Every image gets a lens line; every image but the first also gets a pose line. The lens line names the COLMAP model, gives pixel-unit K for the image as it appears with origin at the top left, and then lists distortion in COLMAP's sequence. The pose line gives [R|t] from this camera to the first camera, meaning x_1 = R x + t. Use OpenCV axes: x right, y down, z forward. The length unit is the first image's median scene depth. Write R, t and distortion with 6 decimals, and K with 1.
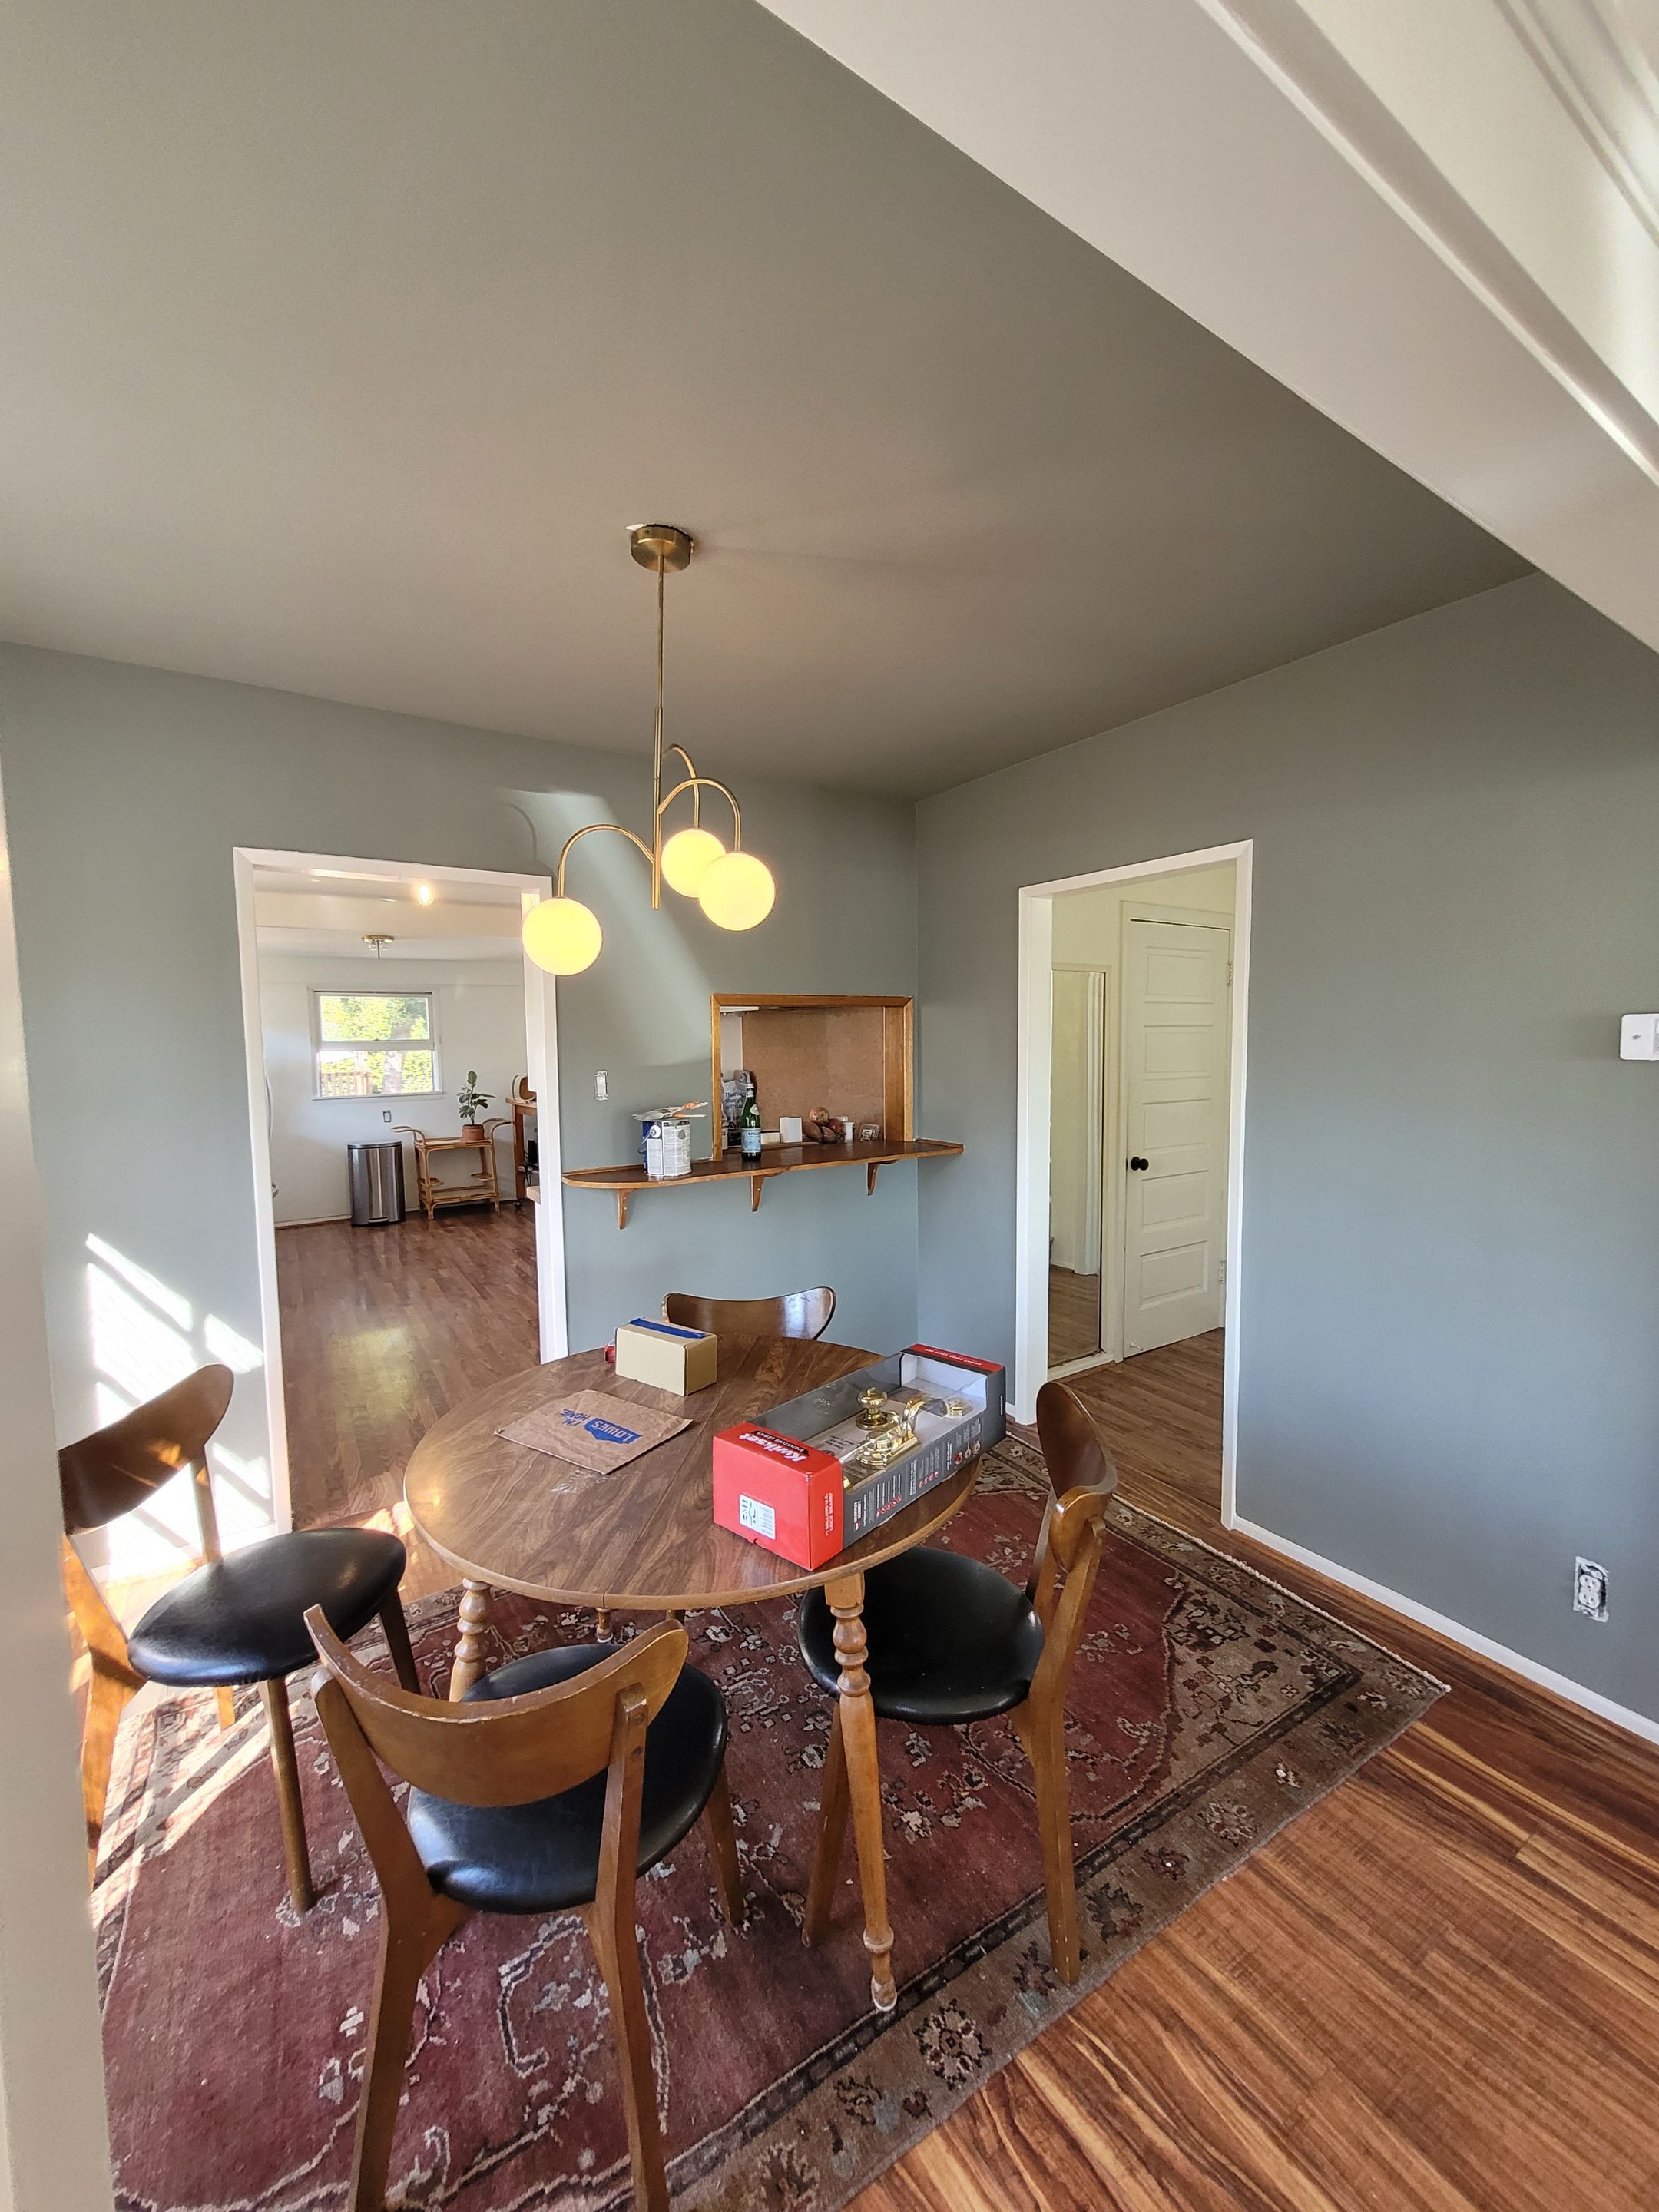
lens RADIAL K [[870.0, 0, 819.7], [0, 870.0, 1102.6], [0, 0, 1]] dist [0.002492, 0.000120]
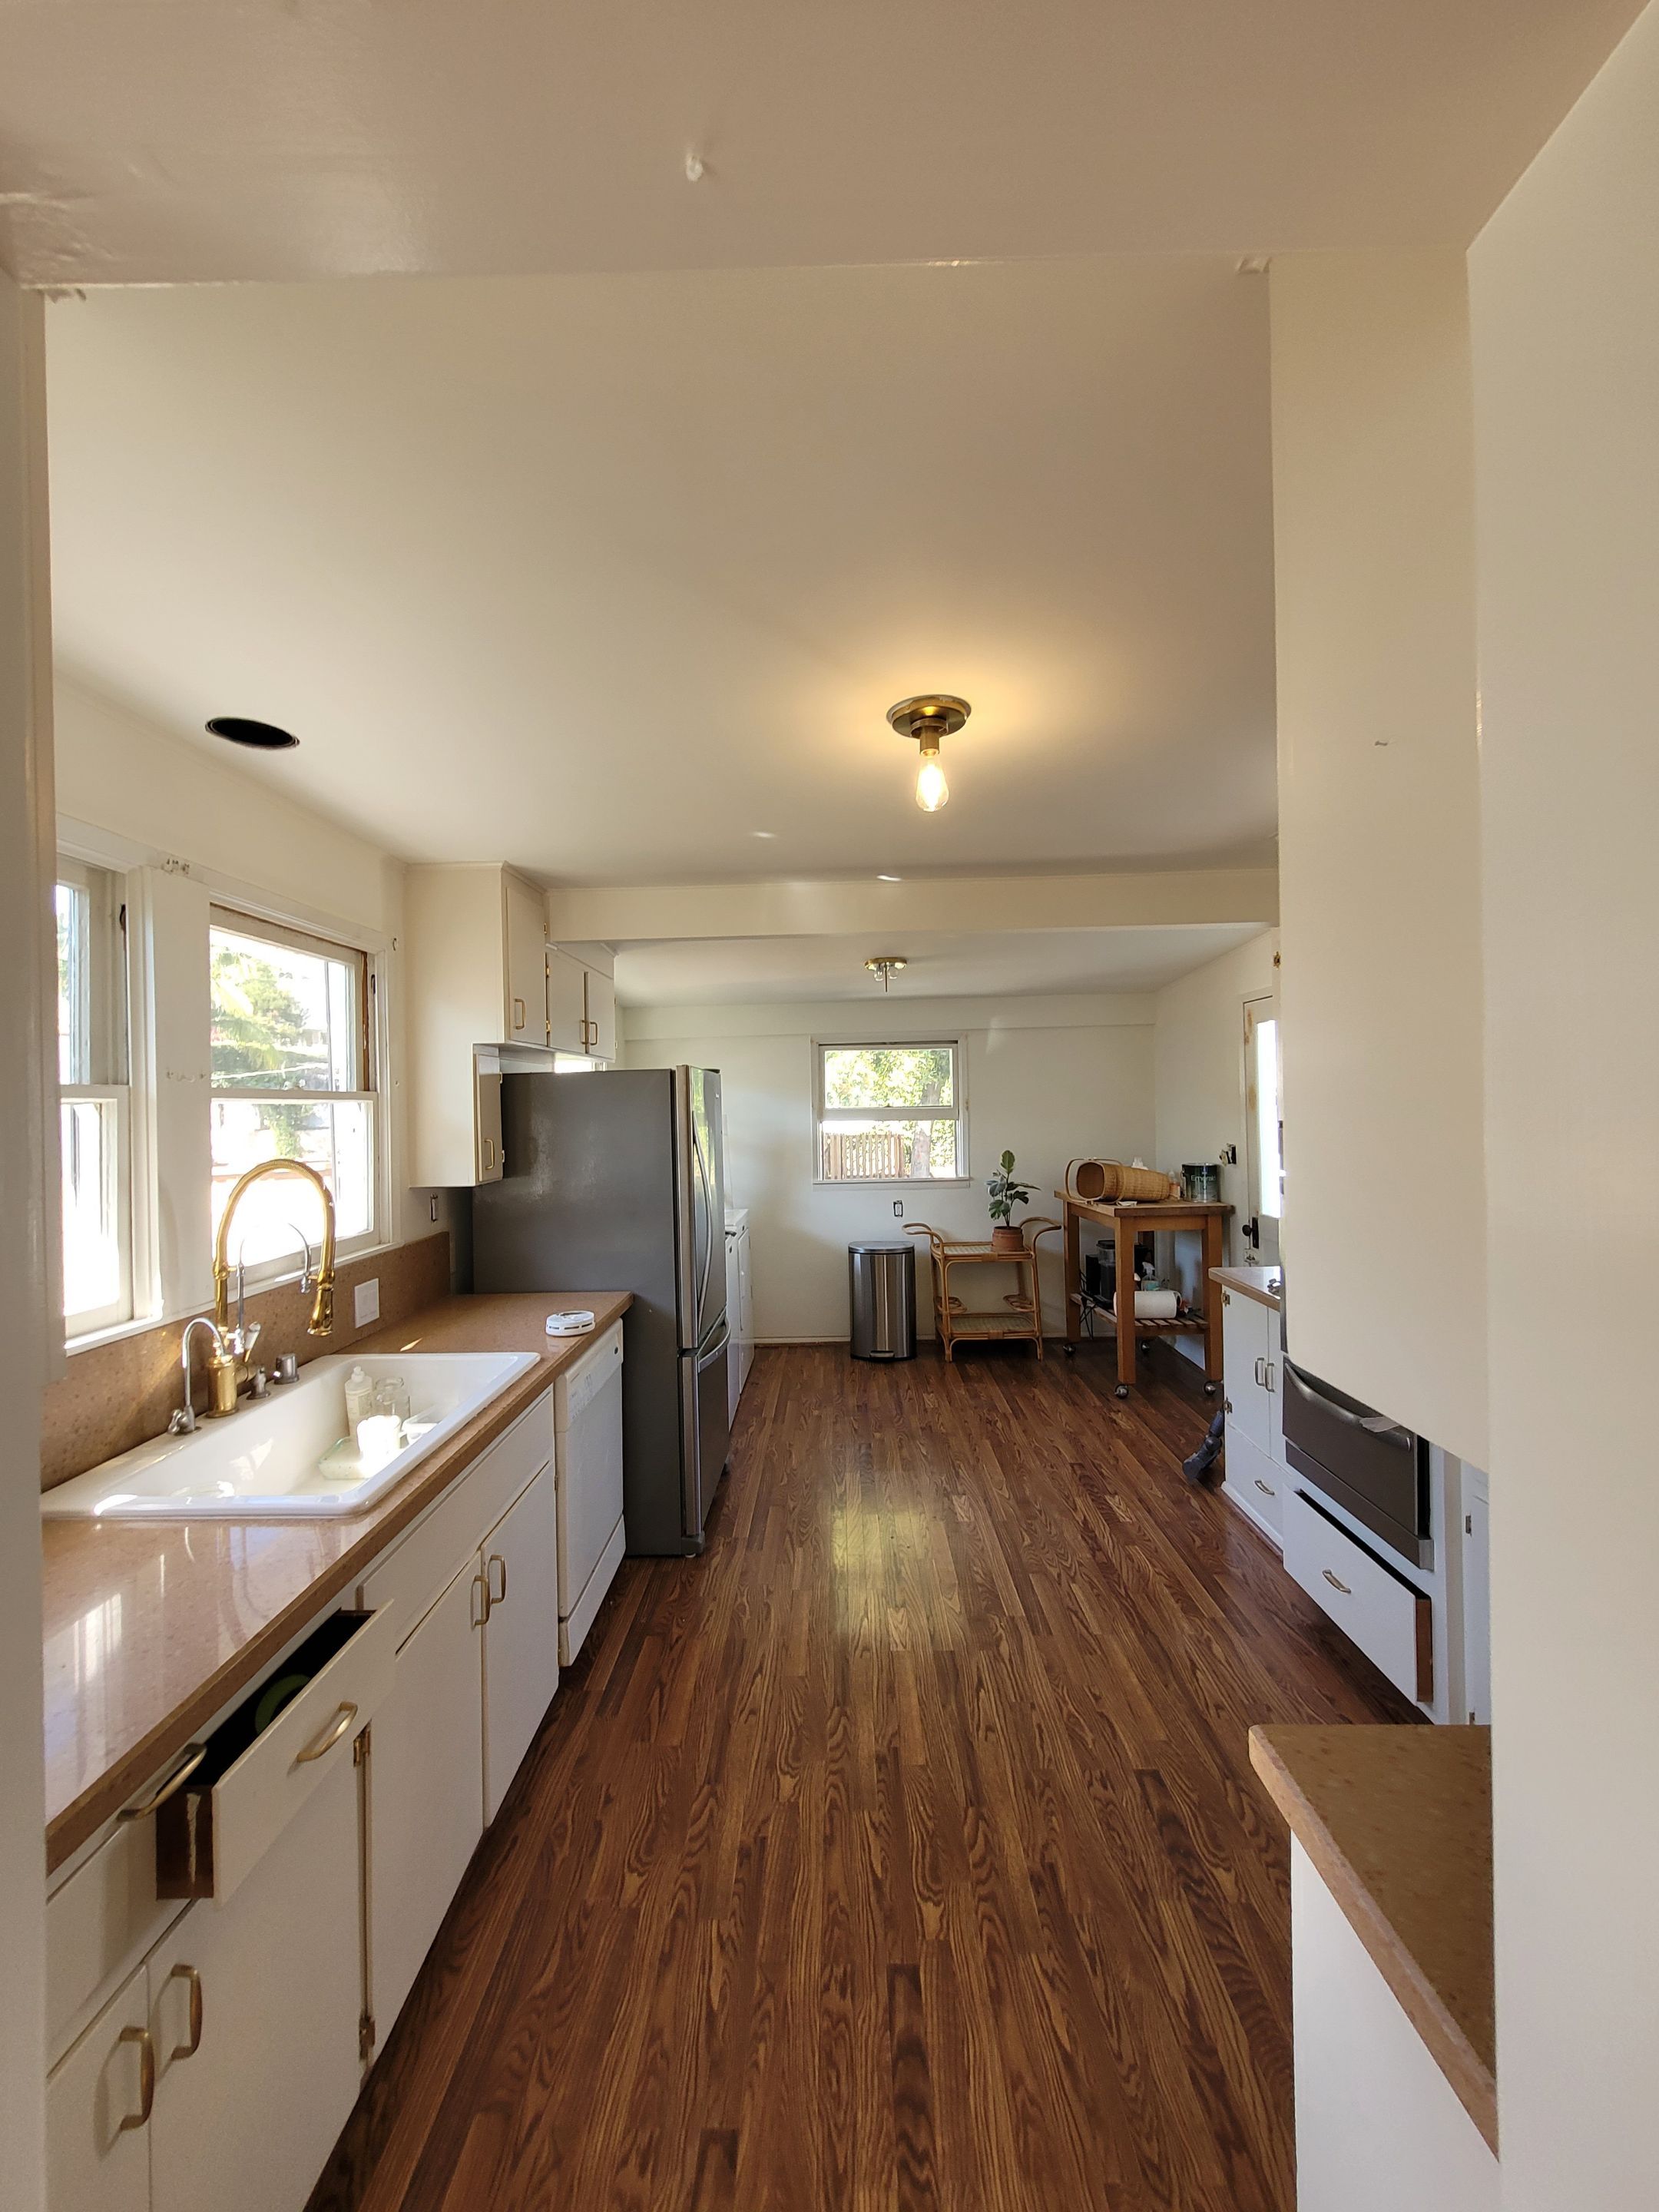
lens RADIAL K [[870.0, 0, 818.9], [0, 870.0, 1102.6], [0, 0, 1]] dist [0.002492, 0.000120]
pose [[0.834196, -0.004432, -0.551451, -0.143766], [-0.031894, 0.997906, -0.056267, -0.031128], [0.550545, 0.064525, 0.832308, 0.339282]]
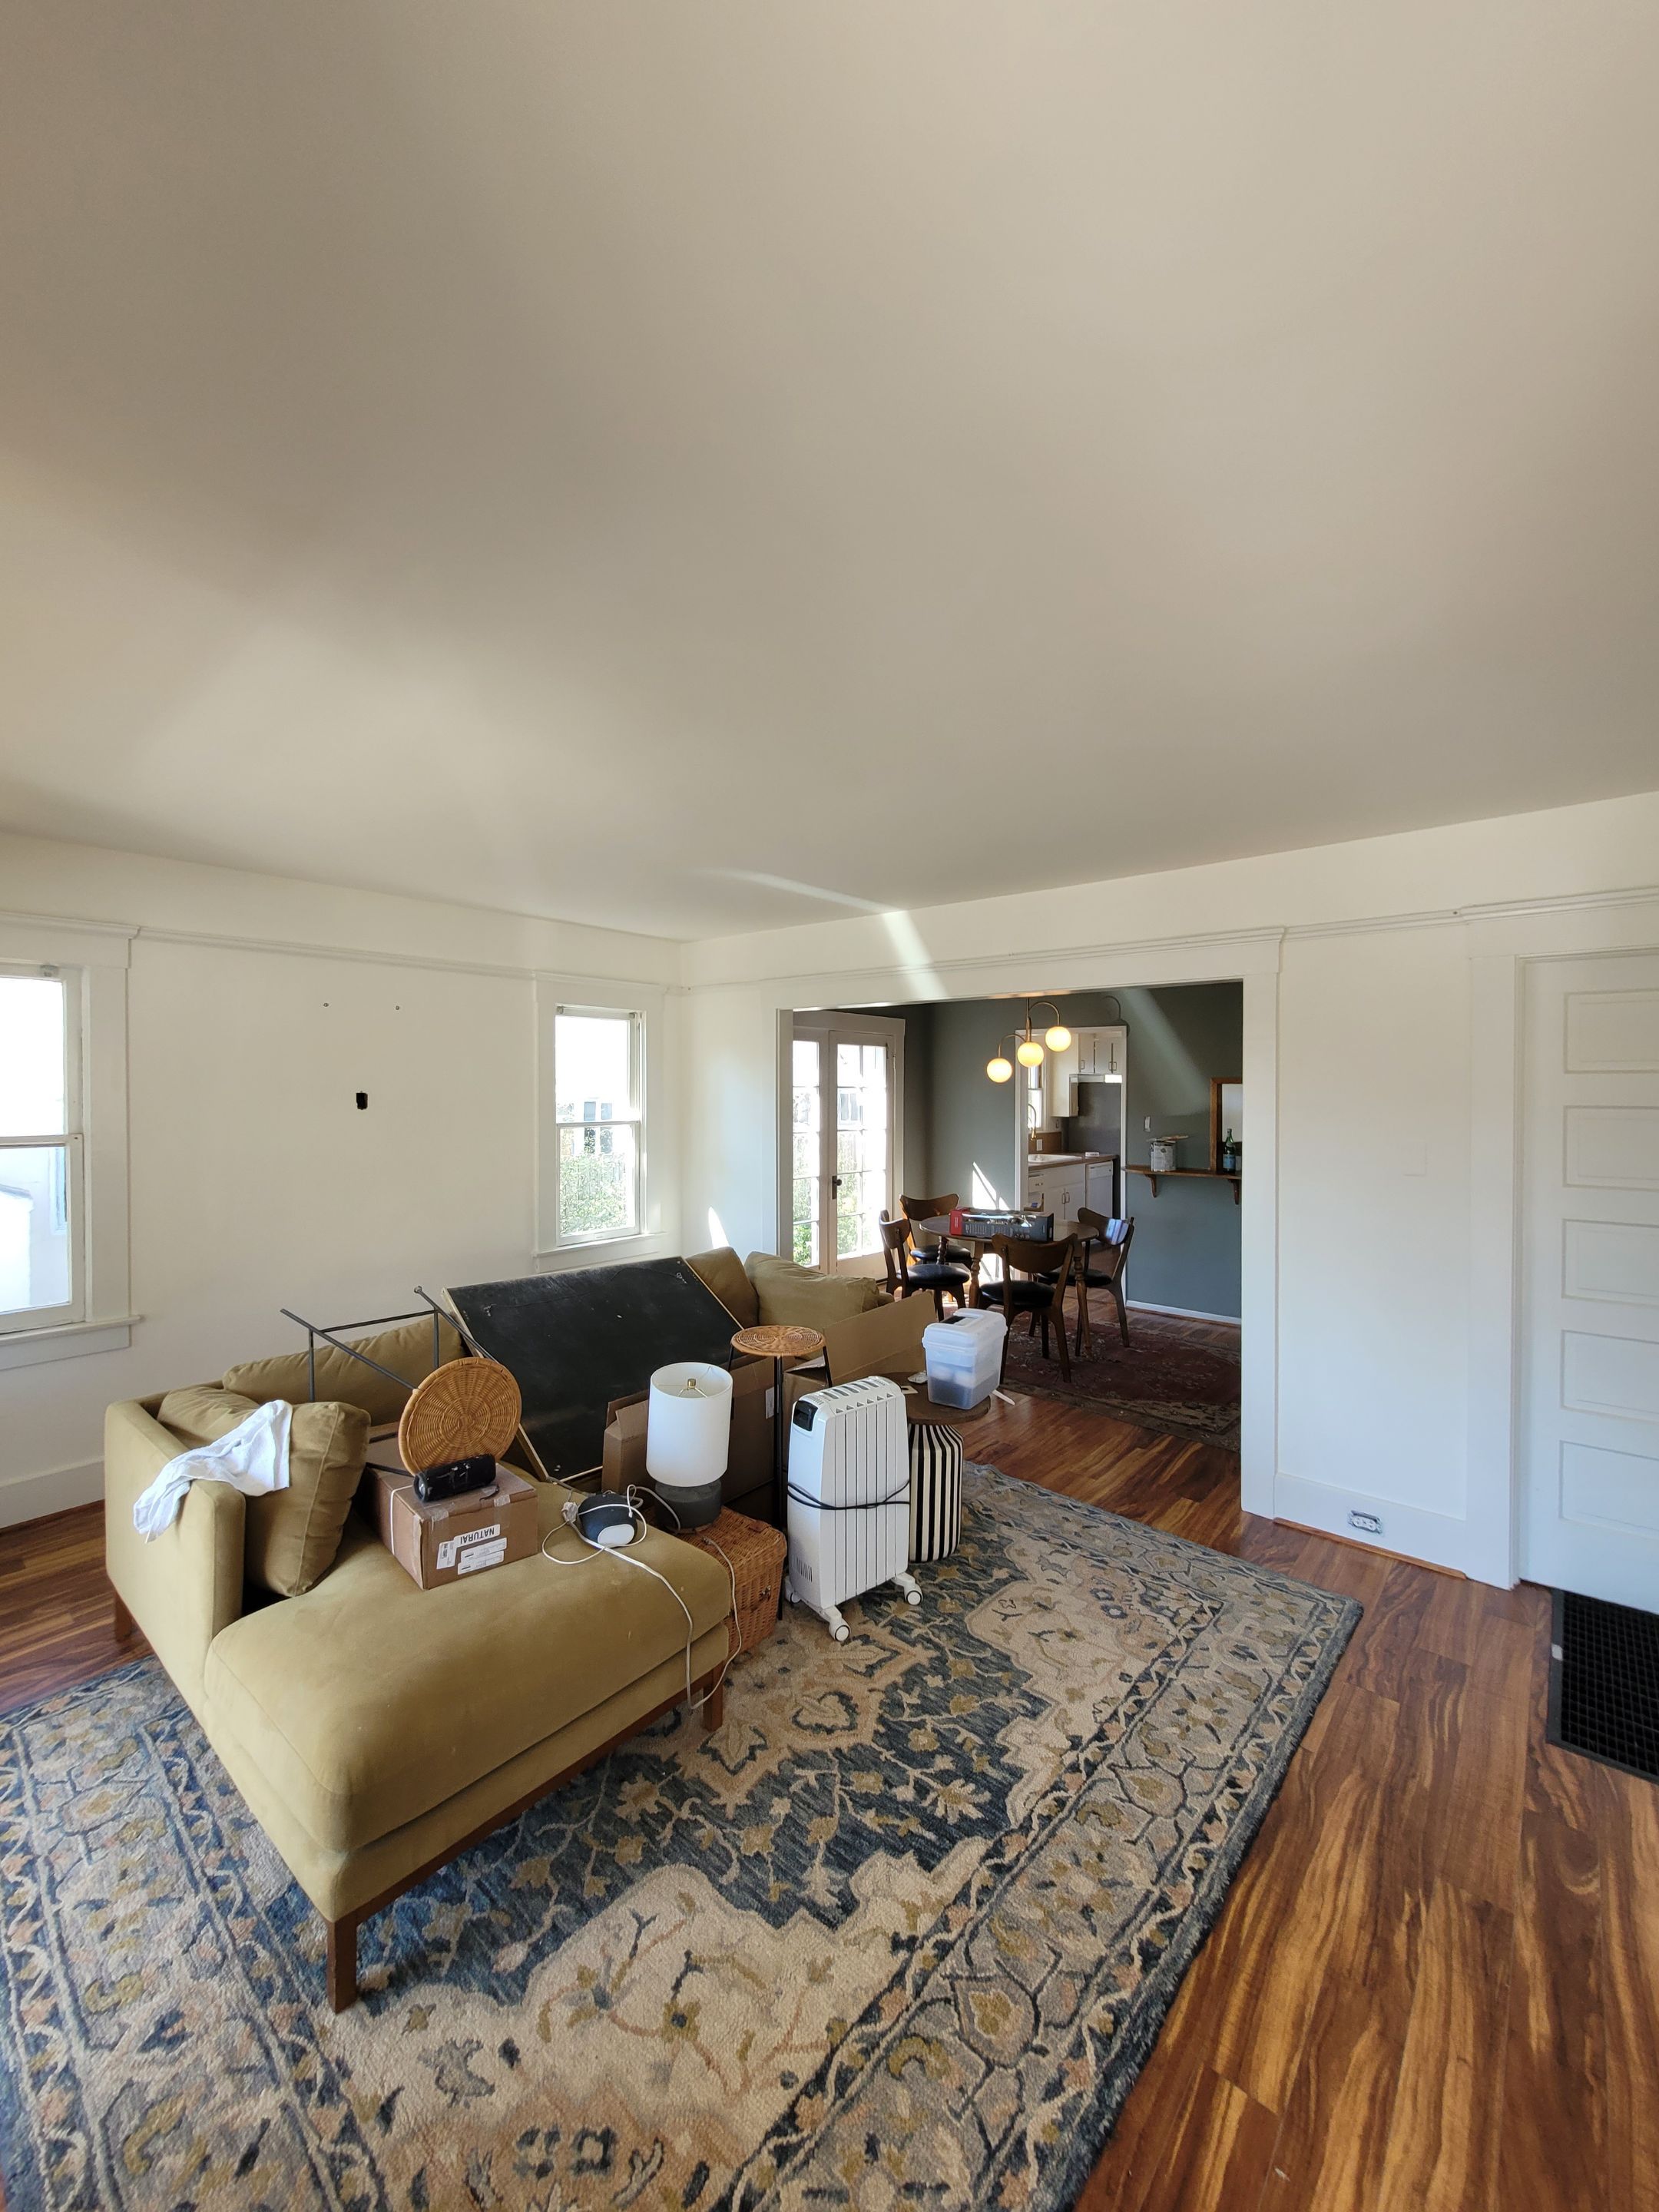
lens RADIAL K [[870.0, 0, 826.6], [0, 870.0, 1101.9], [0, 0, 1]] dist [0.002492, 0.000120]
pose [[0.299248, 0.023263, -0.953892, 0.613160], [-0.074525, 0.997219, 0.000940, -0.007498], [0.951260, 0.070808, 0.300150, -0.135282]]
